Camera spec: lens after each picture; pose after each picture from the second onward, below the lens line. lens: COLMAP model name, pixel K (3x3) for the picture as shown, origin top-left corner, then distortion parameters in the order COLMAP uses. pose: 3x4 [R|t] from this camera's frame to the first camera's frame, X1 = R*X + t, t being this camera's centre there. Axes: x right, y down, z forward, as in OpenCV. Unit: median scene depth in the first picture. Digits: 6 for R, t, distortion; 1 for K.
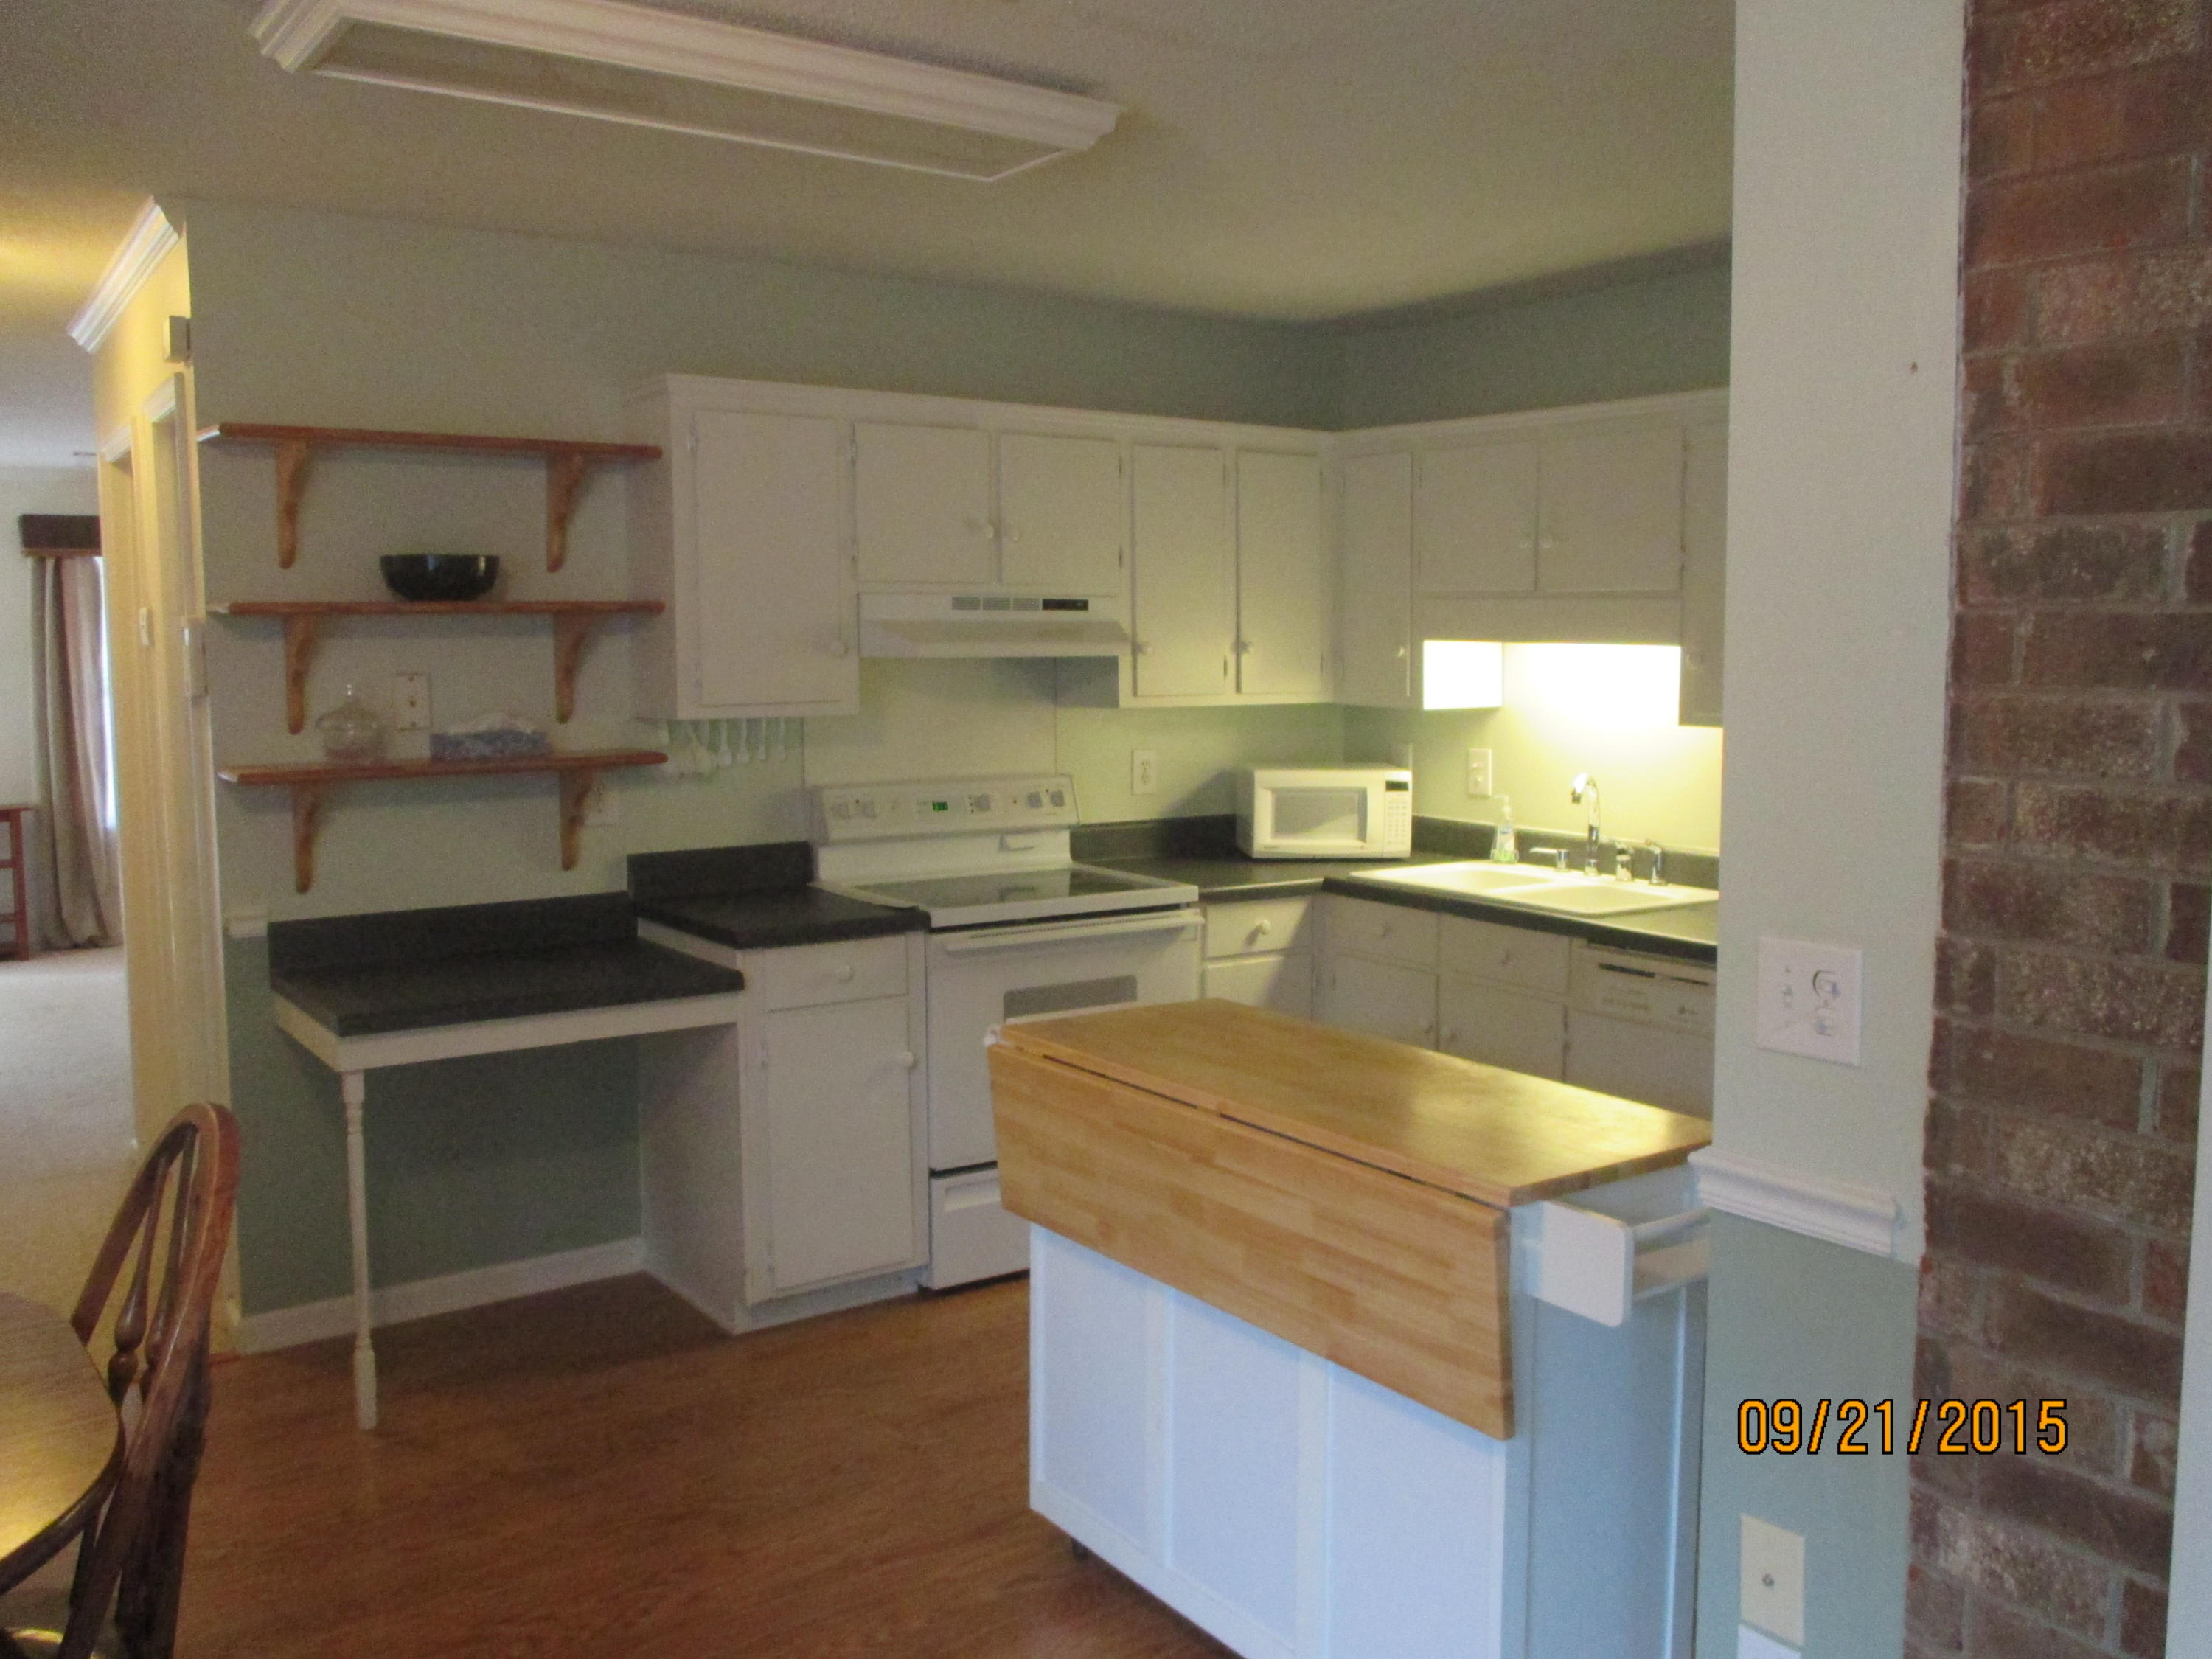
lens RADIAL K [[1861.9, 0, 1098.2], [0, 1861.9, 841.8], [0, 0, 1]] dist [-0.015585, 0.004434]
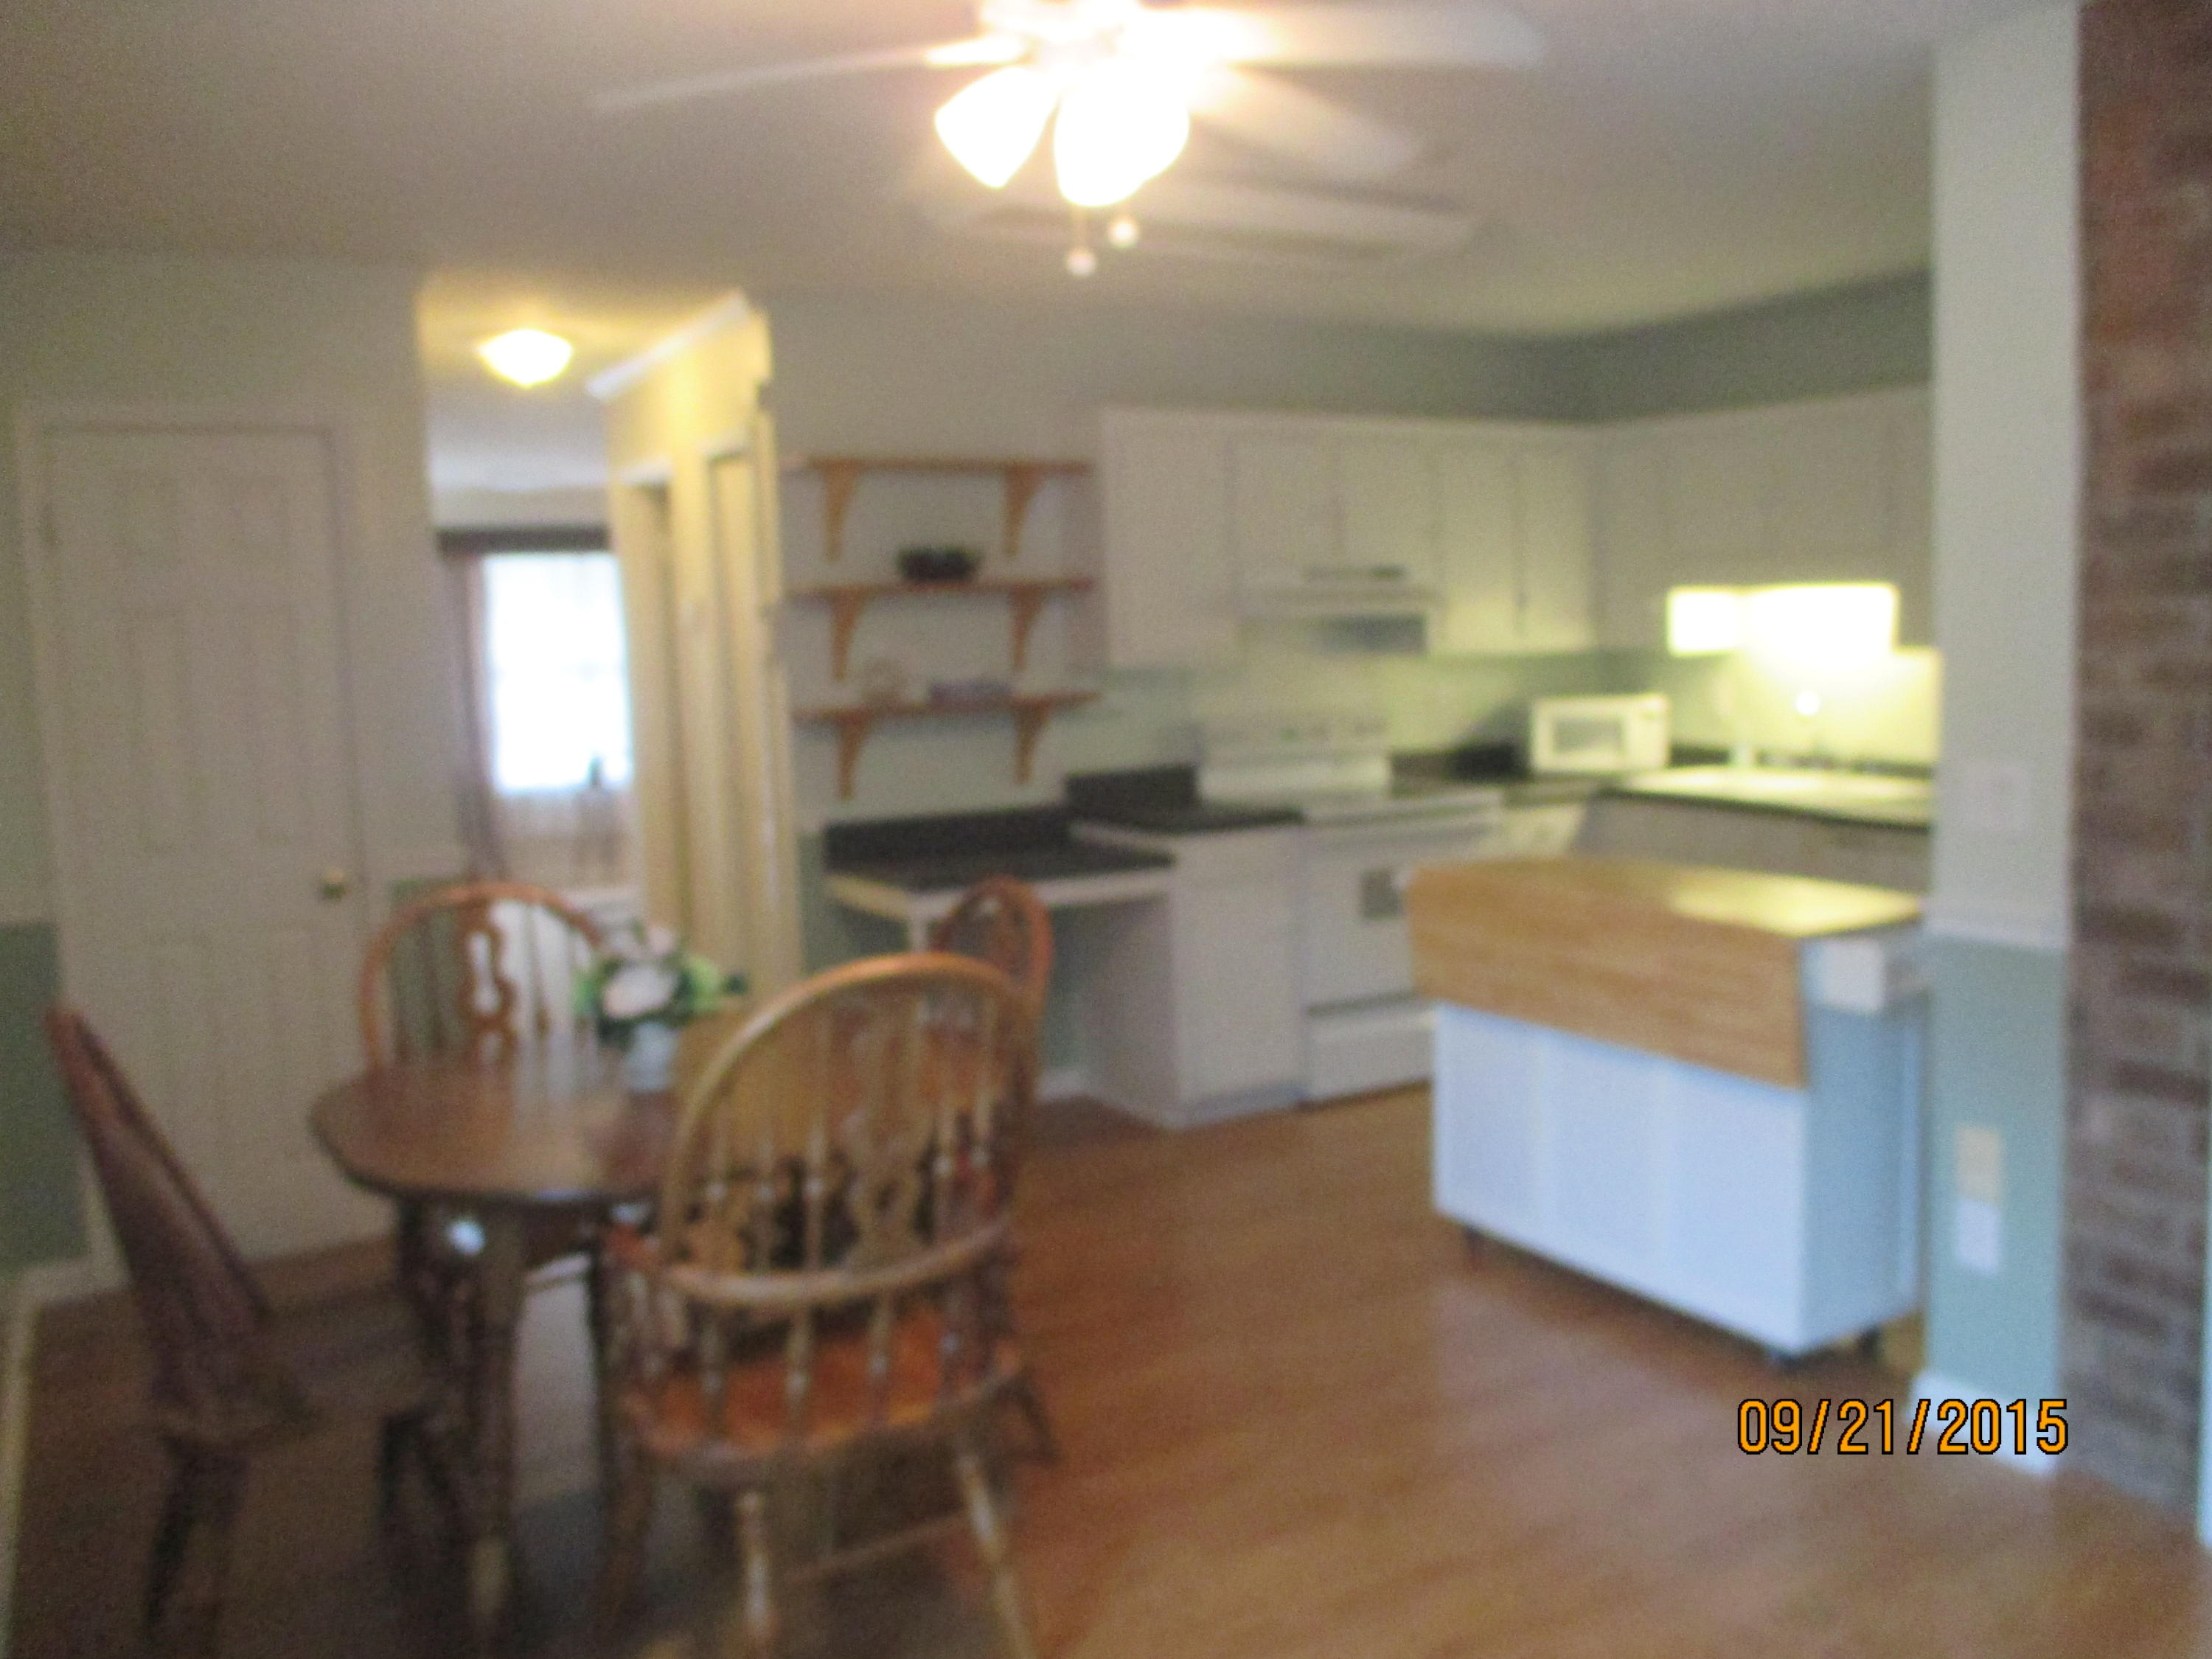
lens RADIAL K [[1861.9, 0, 1101.9], [0, 1861.9, 808.4], [0, 0, 1]] dist [-0.015585, 0.004434]
pose [[0.995817, -0.019128, -0.089341, -0.119635], [0.018715, 0.999810, -0.005457, 0.042720], [0.089428, 0.003762, 0.995986, -0.328157]]
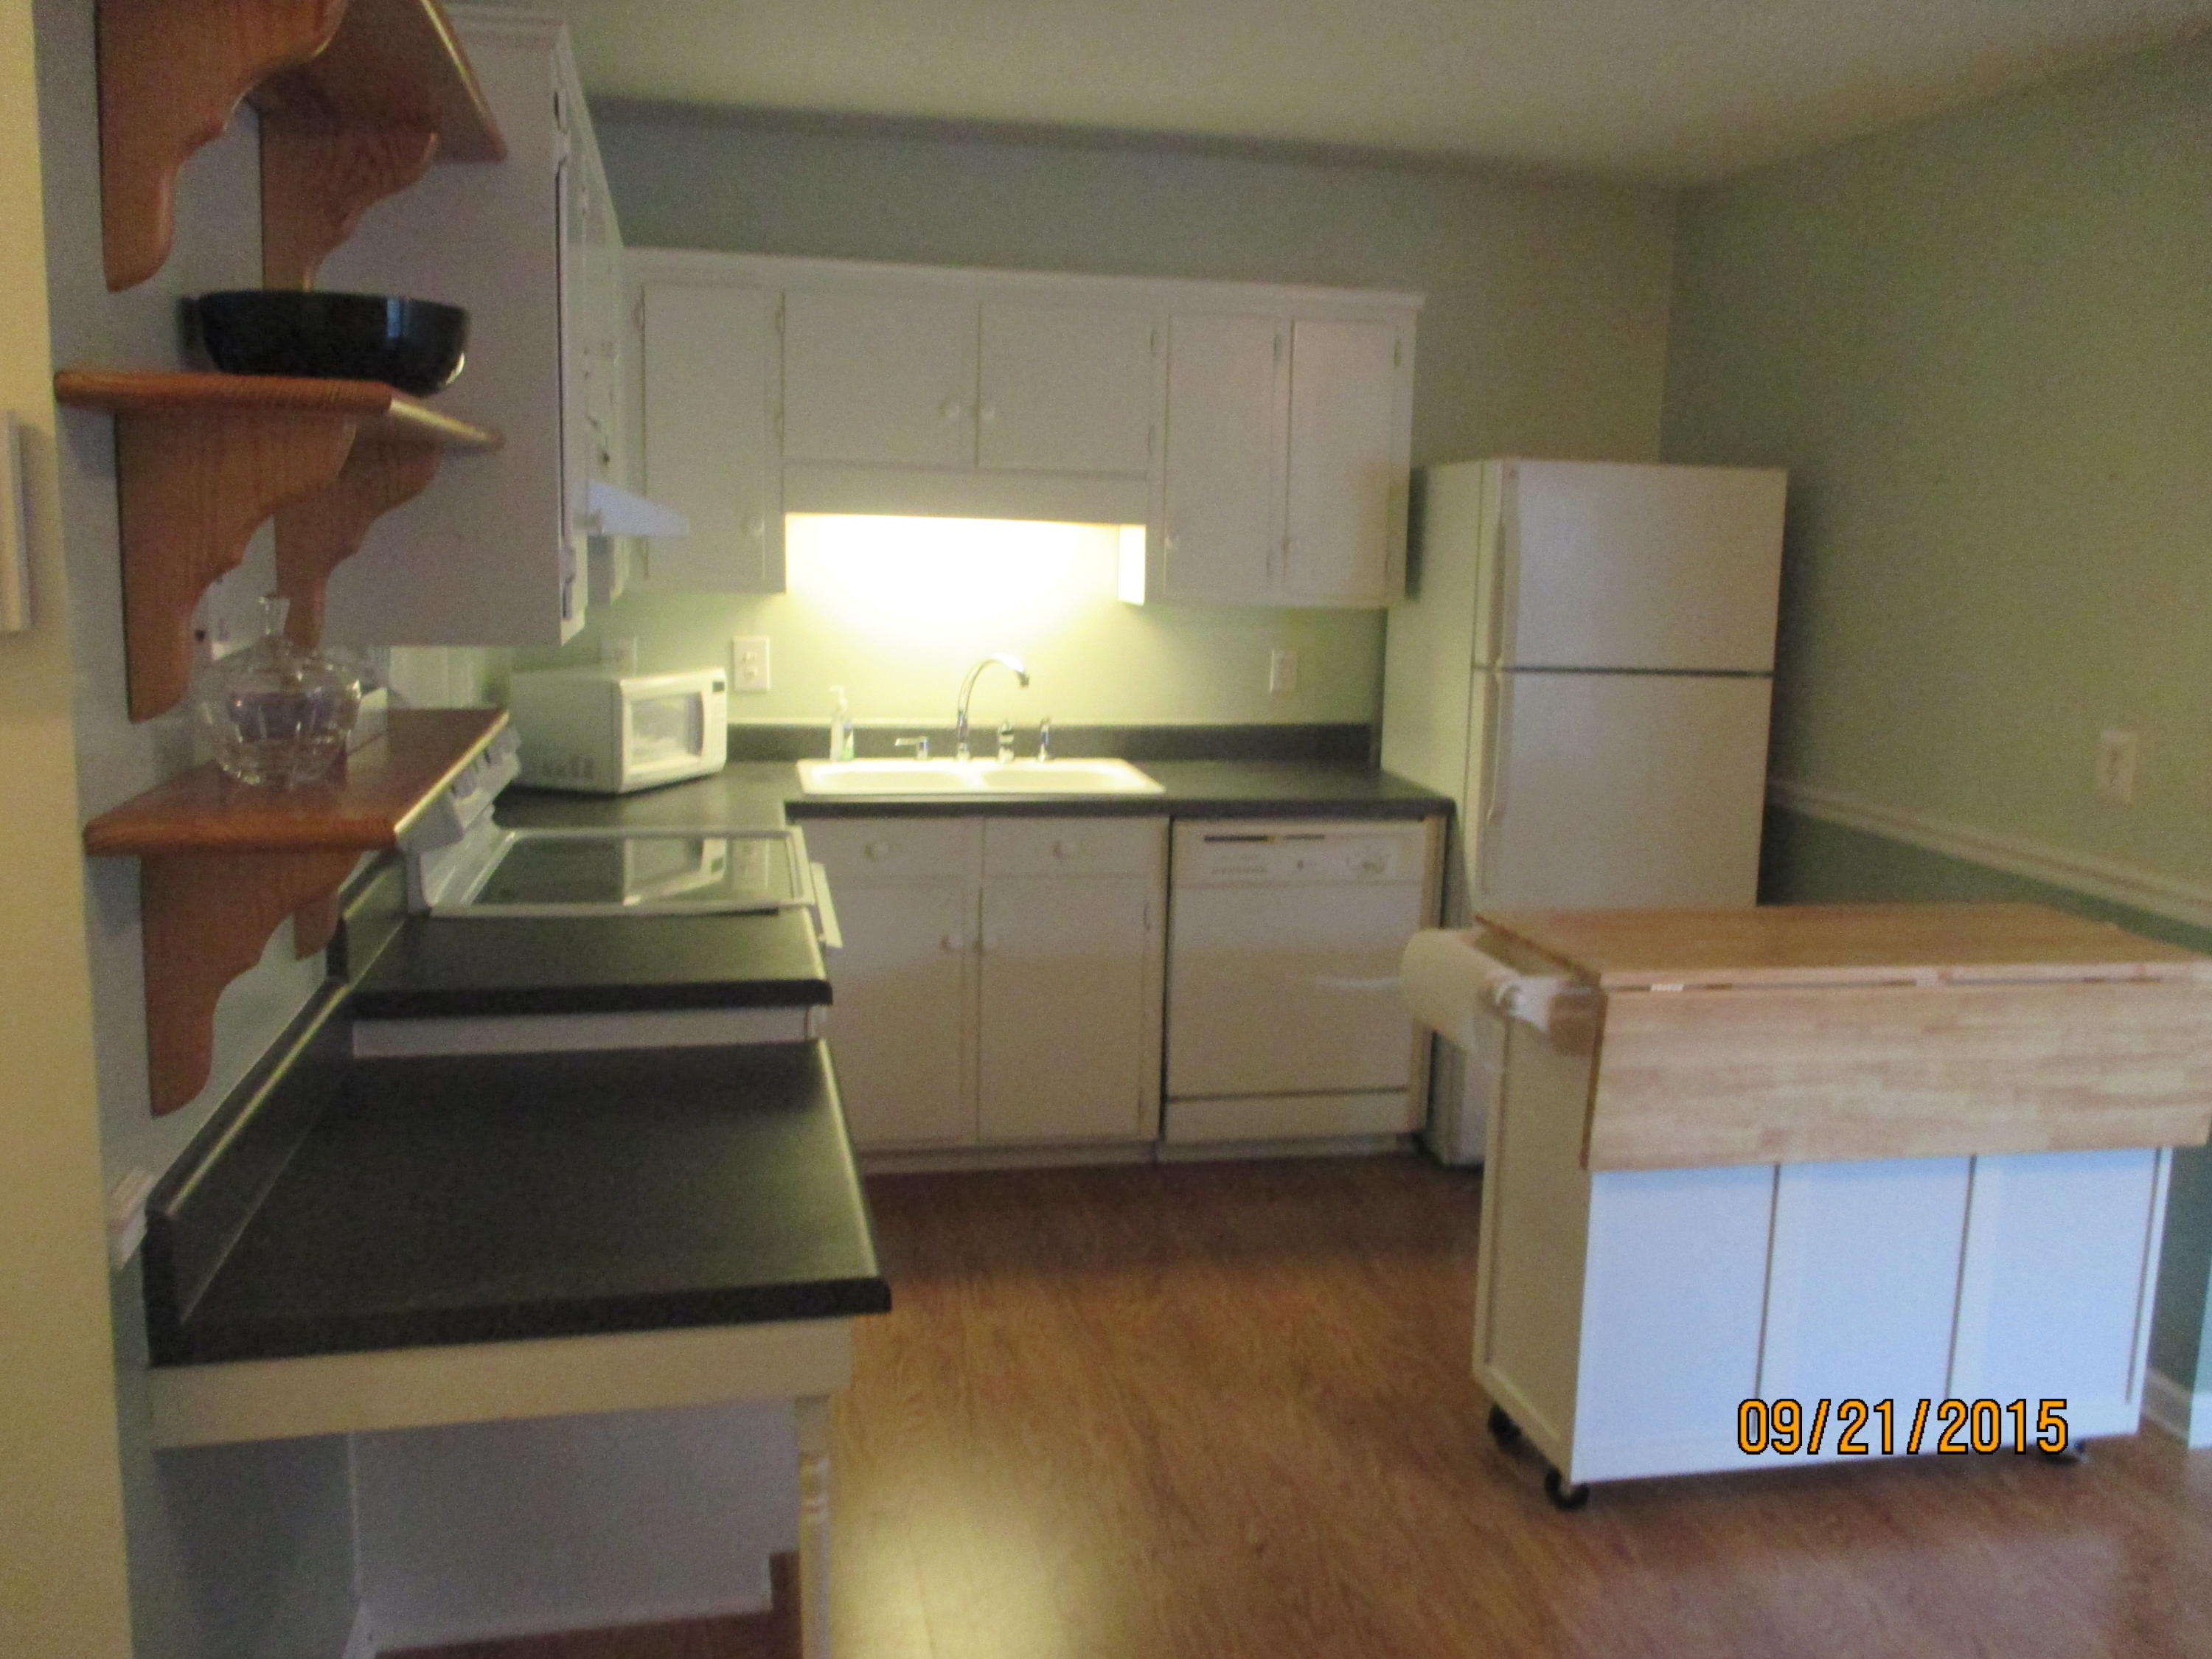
lens RADIAL K [[1861.9, 0, 1094.7], [0, 1861.9, 827.8], [0, 0, 1]] dist [-0.015585, 0.004434]
pose [[0.378737, -0.145796, 0.913948, -0.694064], [0.076858, 0.989058, 0.125928, -0.074609], [-0.922307, 0.022550, 0.385798, 0.653918]]
